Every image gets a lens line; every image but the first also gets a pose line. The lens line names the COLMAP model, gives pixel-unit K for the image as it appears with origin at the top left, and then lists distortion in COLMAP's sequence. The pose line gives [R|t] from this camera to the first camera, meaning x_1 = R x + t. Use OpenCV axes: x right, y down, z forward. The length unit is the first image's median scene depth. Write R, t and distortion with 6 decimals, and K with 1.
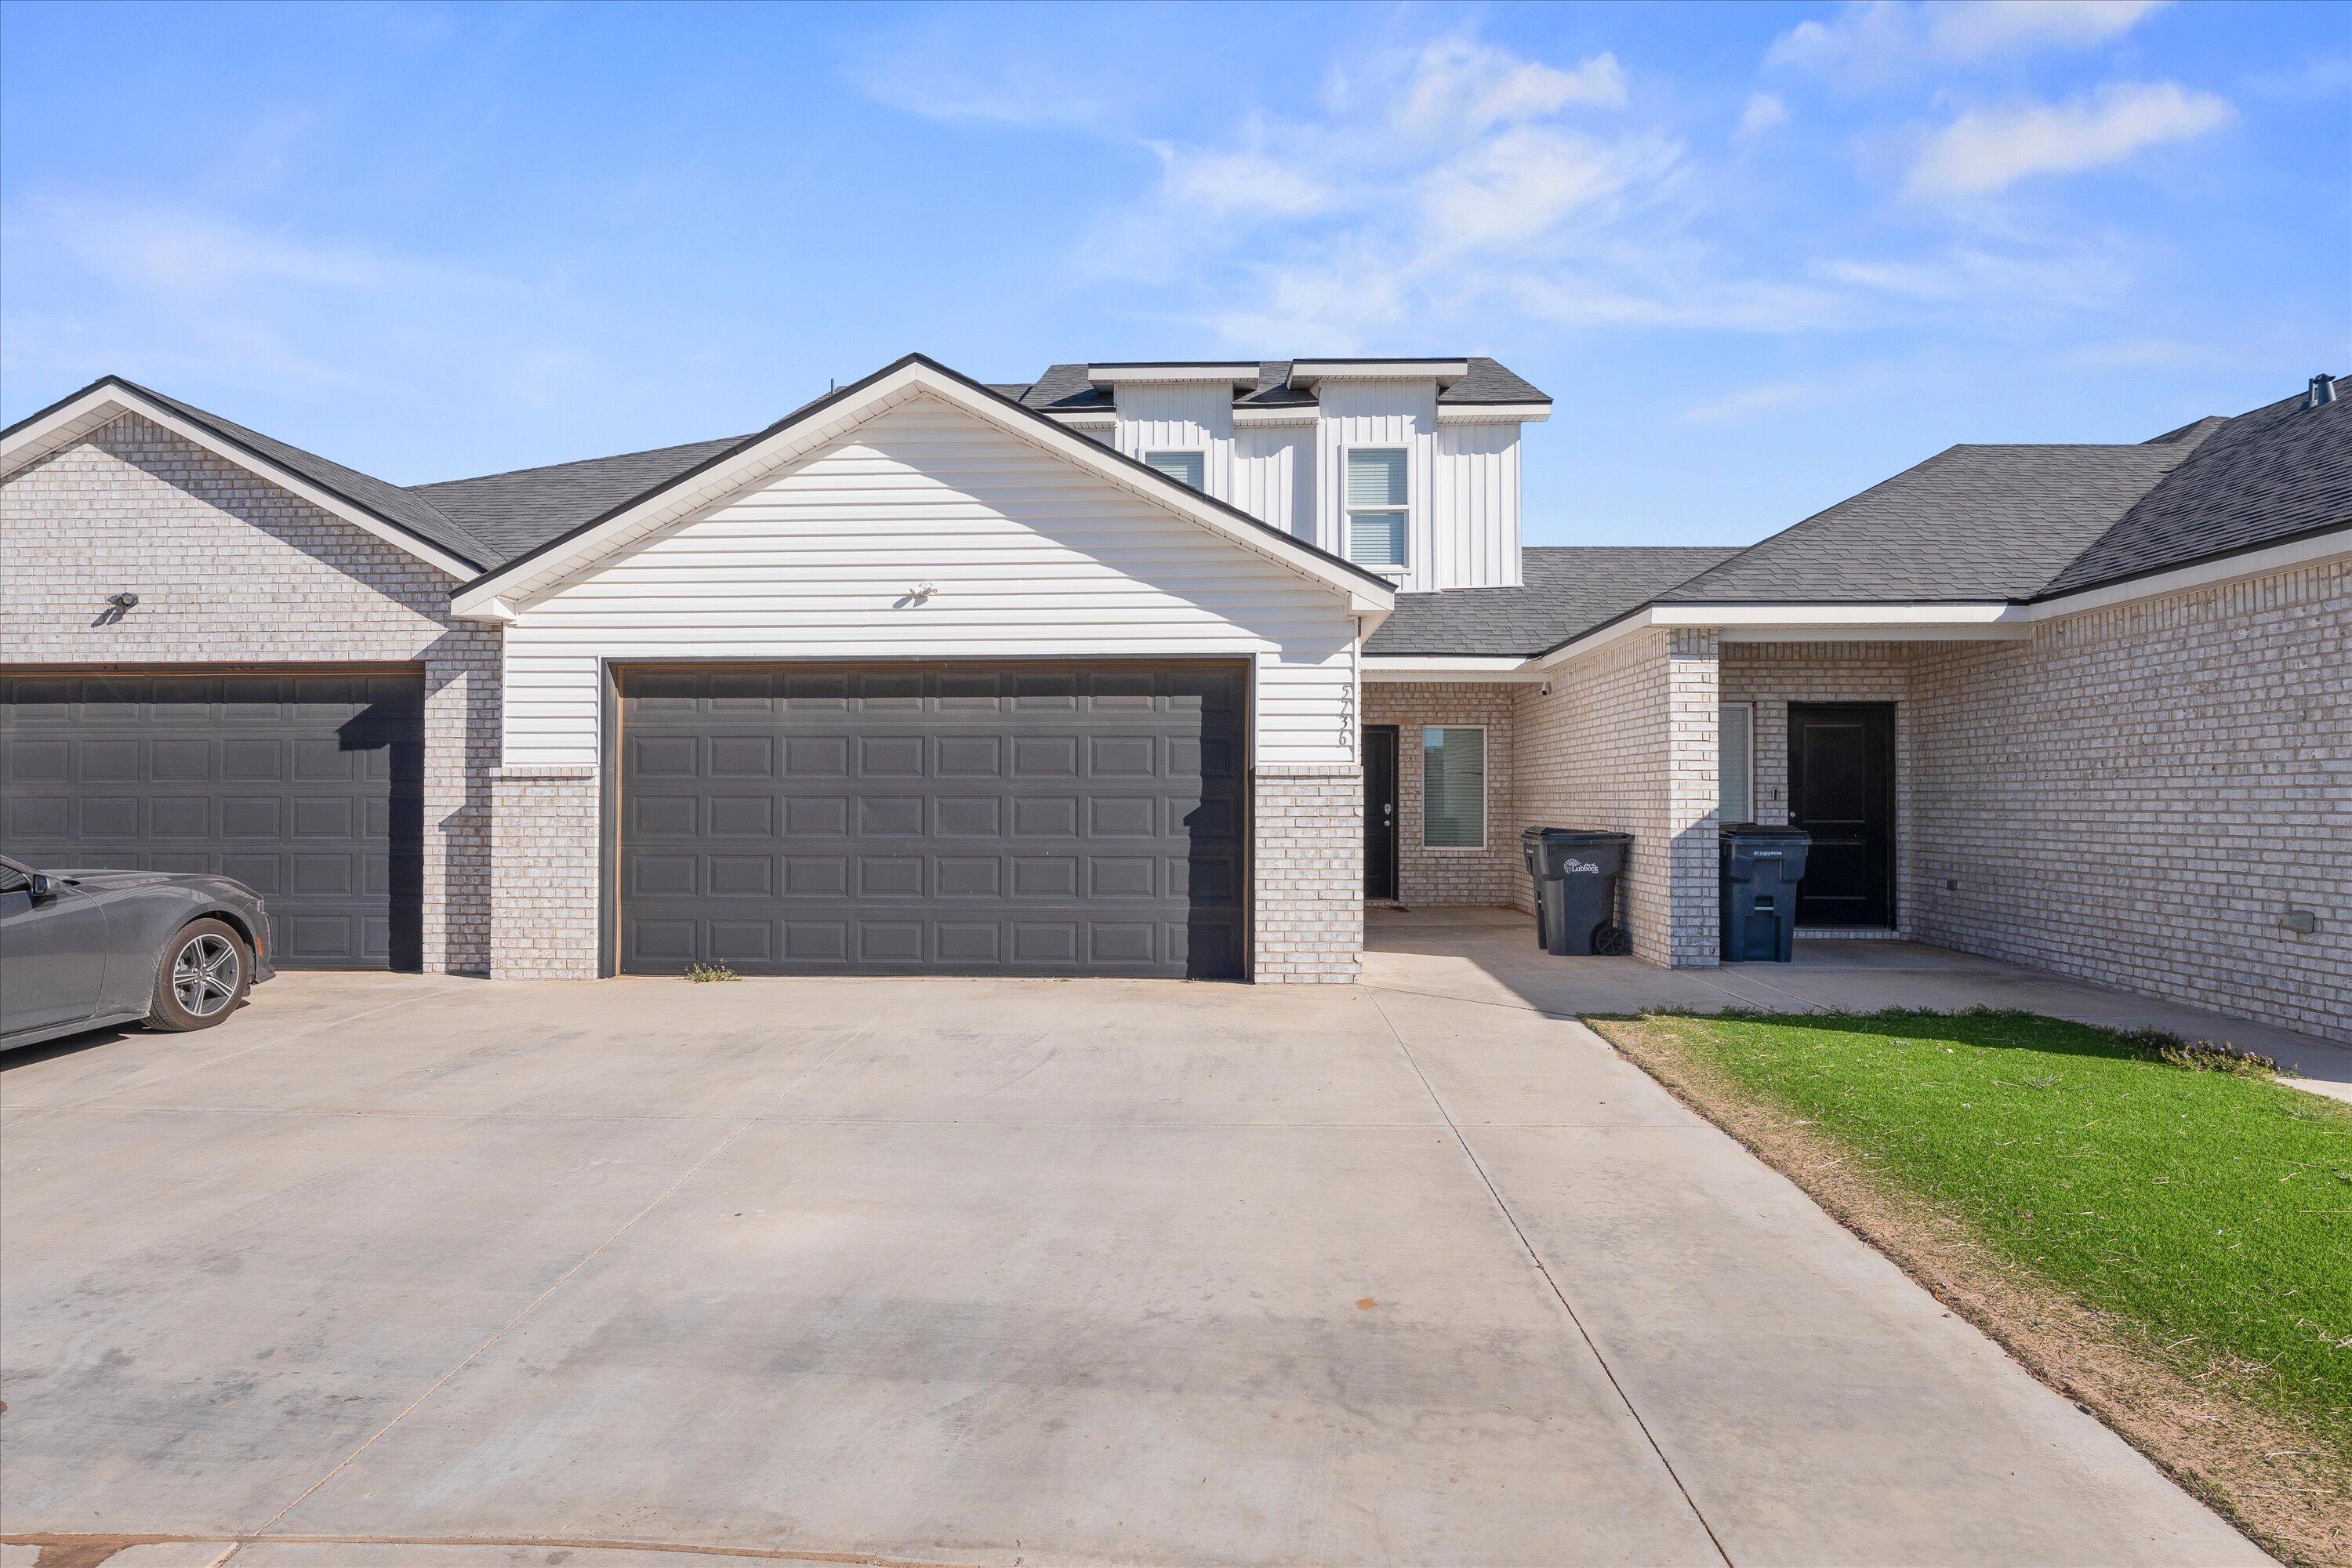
lens RADIAL K [[1210.6, 0, 1179.4], [0, 1210.6, 776.6], [0, 0, 1]] dist [-0.002246, 0.001943]
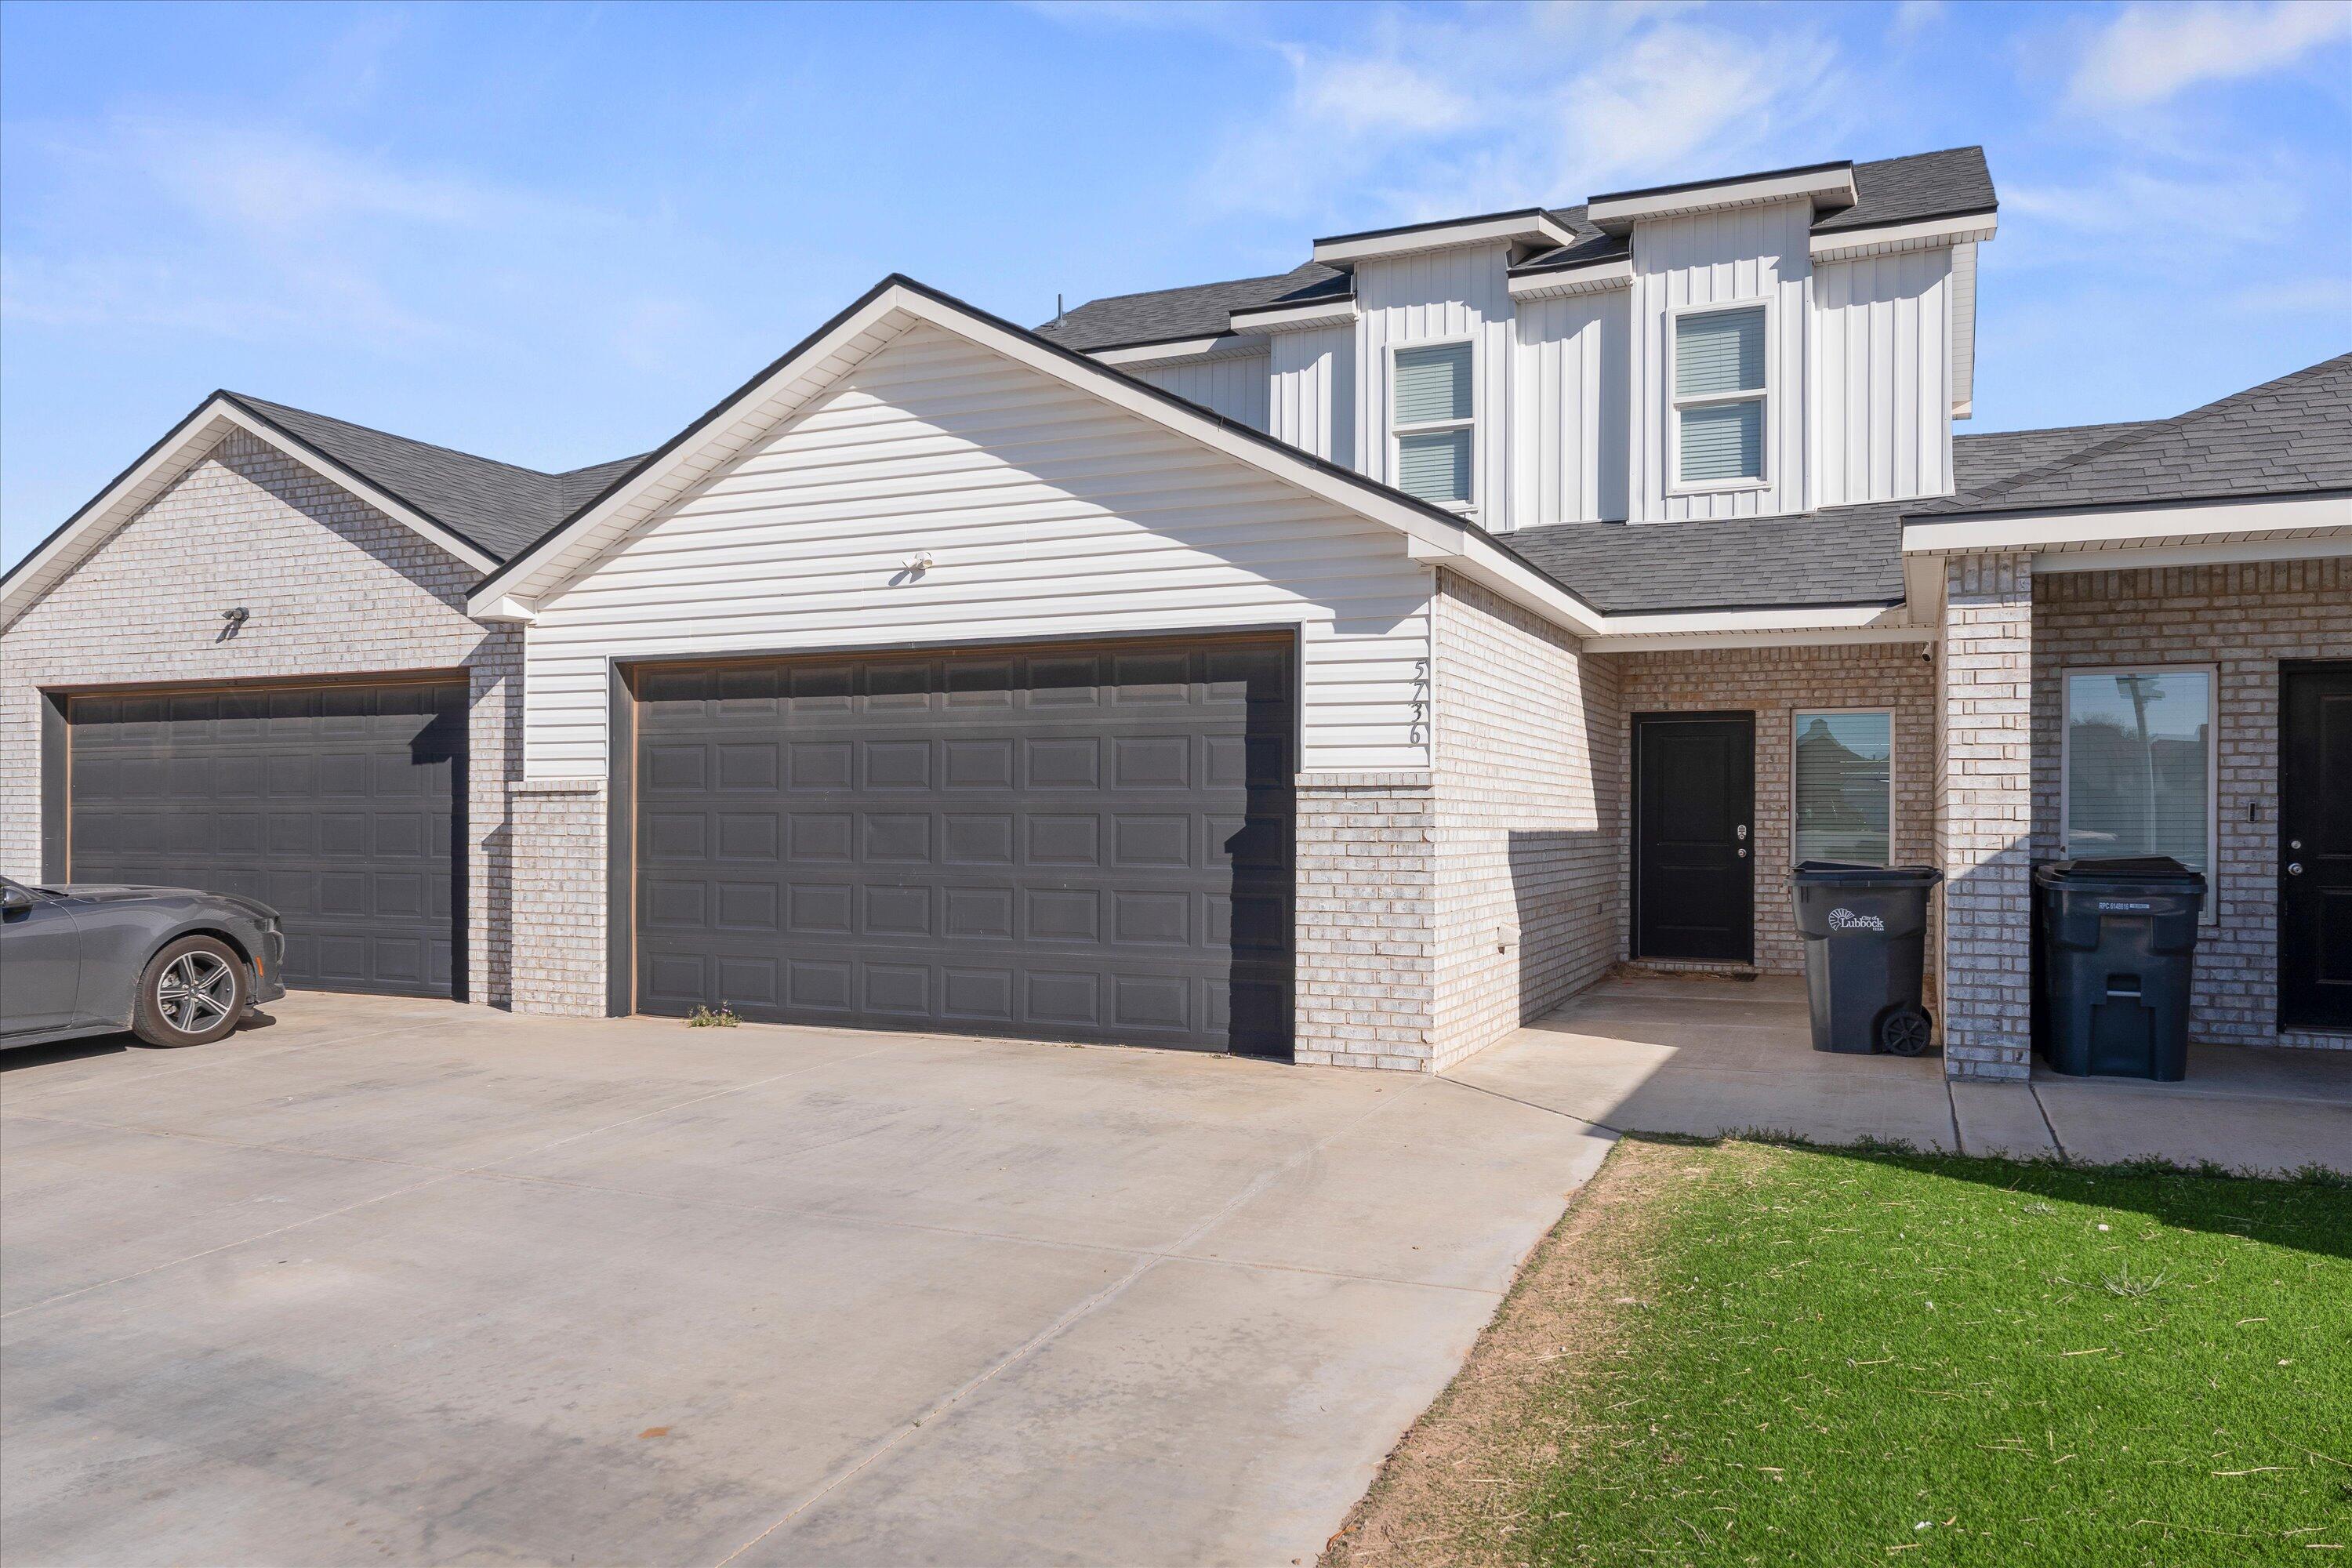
lens RADIAL K [[1615.0, 0, 1175.8], [0, 1615.0, 801.4], [0, 0, 1]] dist [-0.001690, 0.011104]
pose [[0.932234, -0.001375, -0.361854, 0.341837], [0.004882, 0.999950, 0.008777, -0.000664], [0.361824, -0.009949, 0.932194, 0.041526]]
